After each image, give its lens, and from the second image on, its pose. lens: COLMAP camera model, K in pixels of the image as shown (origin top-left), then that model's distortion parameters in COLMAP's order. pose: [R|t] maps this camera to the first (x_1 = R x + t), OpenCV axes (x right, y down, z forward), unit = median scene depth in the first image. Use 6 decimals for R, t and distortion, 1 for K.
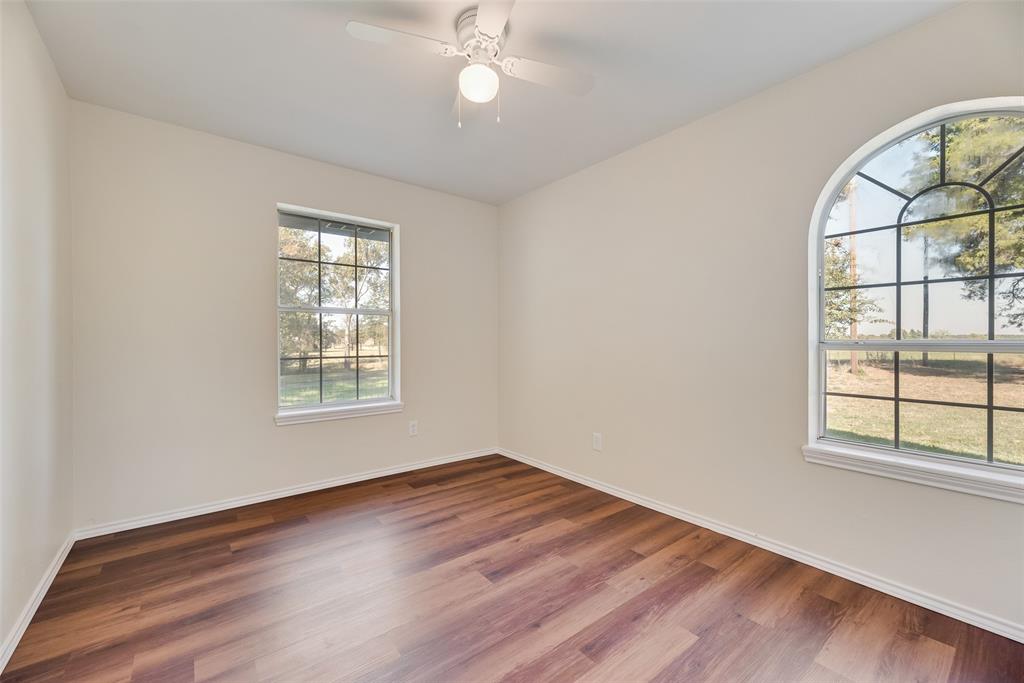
lens RADIAL K [[411.9, 0, 514.1], [0, 411.9, 340.9], [0, 0, 1]] dist [0.000516, -0.000249]
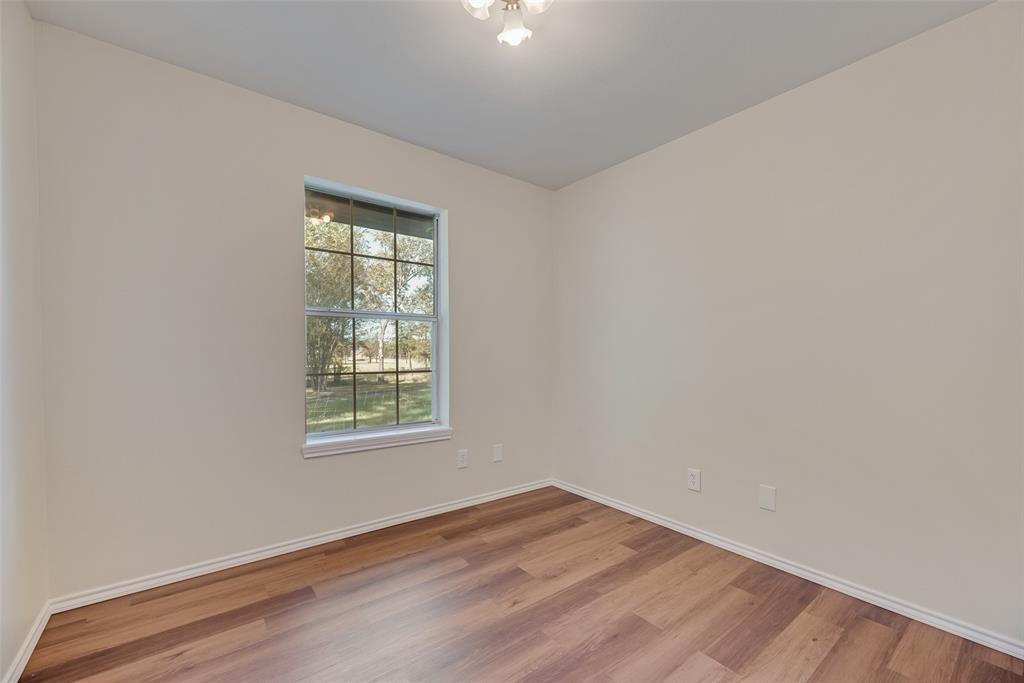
lens RADIAL K [[413.8, 0, 512.7], [0, 413.8, 365.2], [0, 0, 1]] dist [-0.000847, -0.000319]
pose [[0.999889, 0.003840, -0.014362, -0.132947], [-0.003553, 0.999795, 0.019920, 0.007326], [0.014435, -0.019867, 0.999698, 0.171277]]
